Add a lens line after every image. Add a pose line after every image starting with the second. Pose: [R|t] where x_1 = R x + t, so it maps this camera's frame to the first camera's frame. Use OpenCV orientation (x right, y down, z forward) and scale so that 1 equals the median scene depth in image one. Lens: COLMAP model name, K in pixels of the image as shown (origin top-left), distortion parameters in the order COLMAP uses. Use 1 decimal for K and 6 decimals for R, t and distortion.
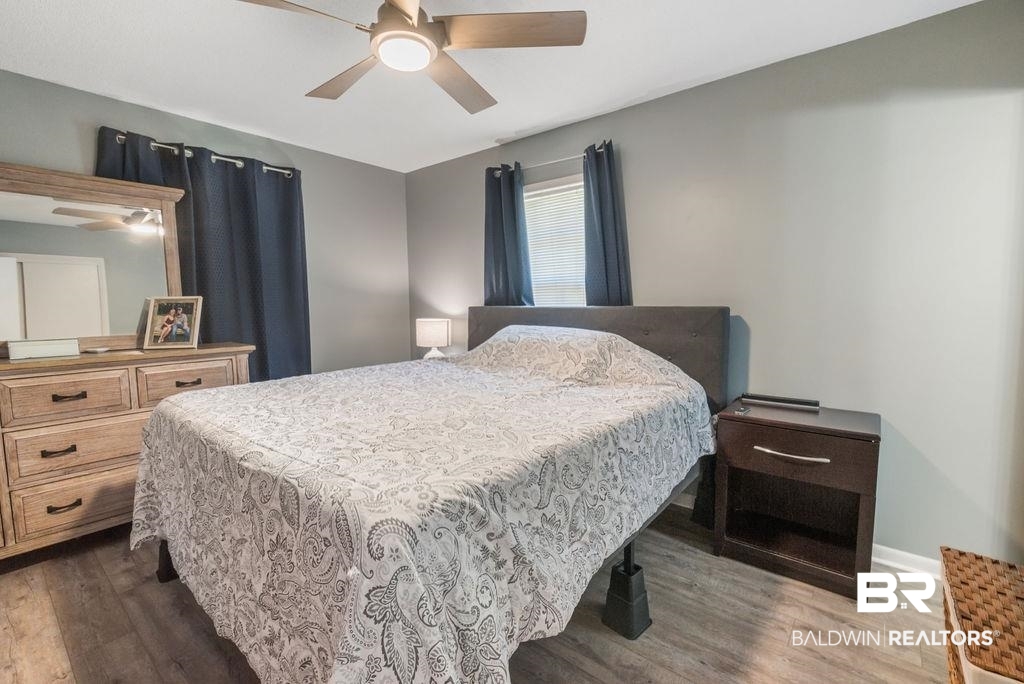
lens RADIAL K [[440.9, 0, 538.8], [0, 440.9, 344.1], [0, 0, 1]] dist [-0.001199, 0.000035]
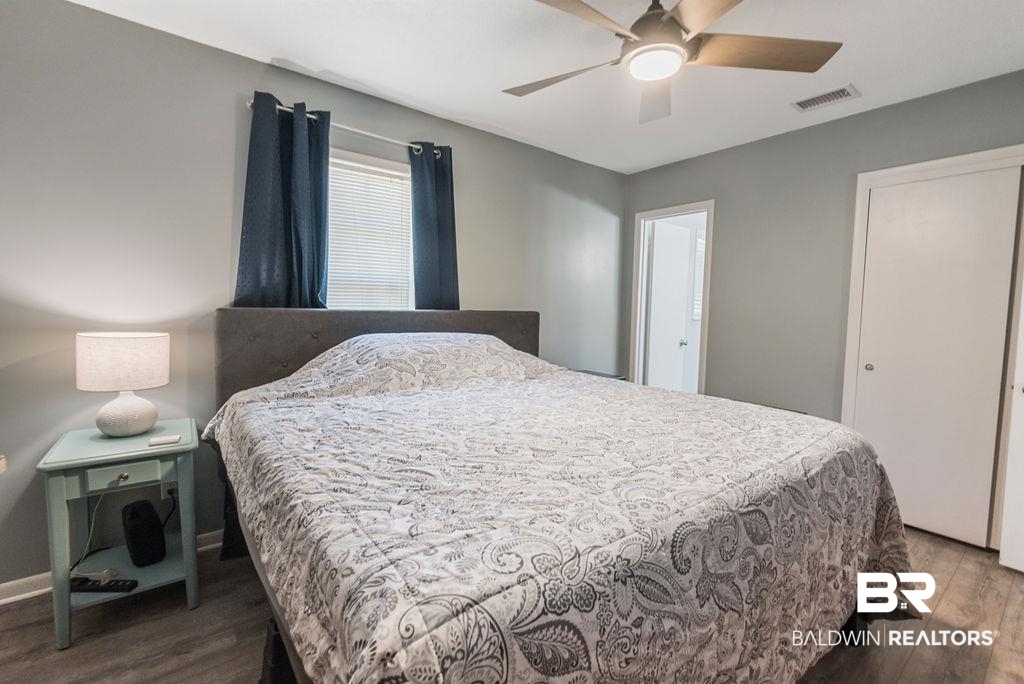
lens RADIAL K [[450.8, 0, 514.2], [0, 450.8, 330.3], [0, 0, 1]] dist [-0.000704, -0.000108]
pose [[0.245122, -0.047082, 0.968348, -0.757463], [0.063578, 0.997451, 0.032404, -0.060680], [-0.967405, 0.053623, 0.247490, 0.568343]]
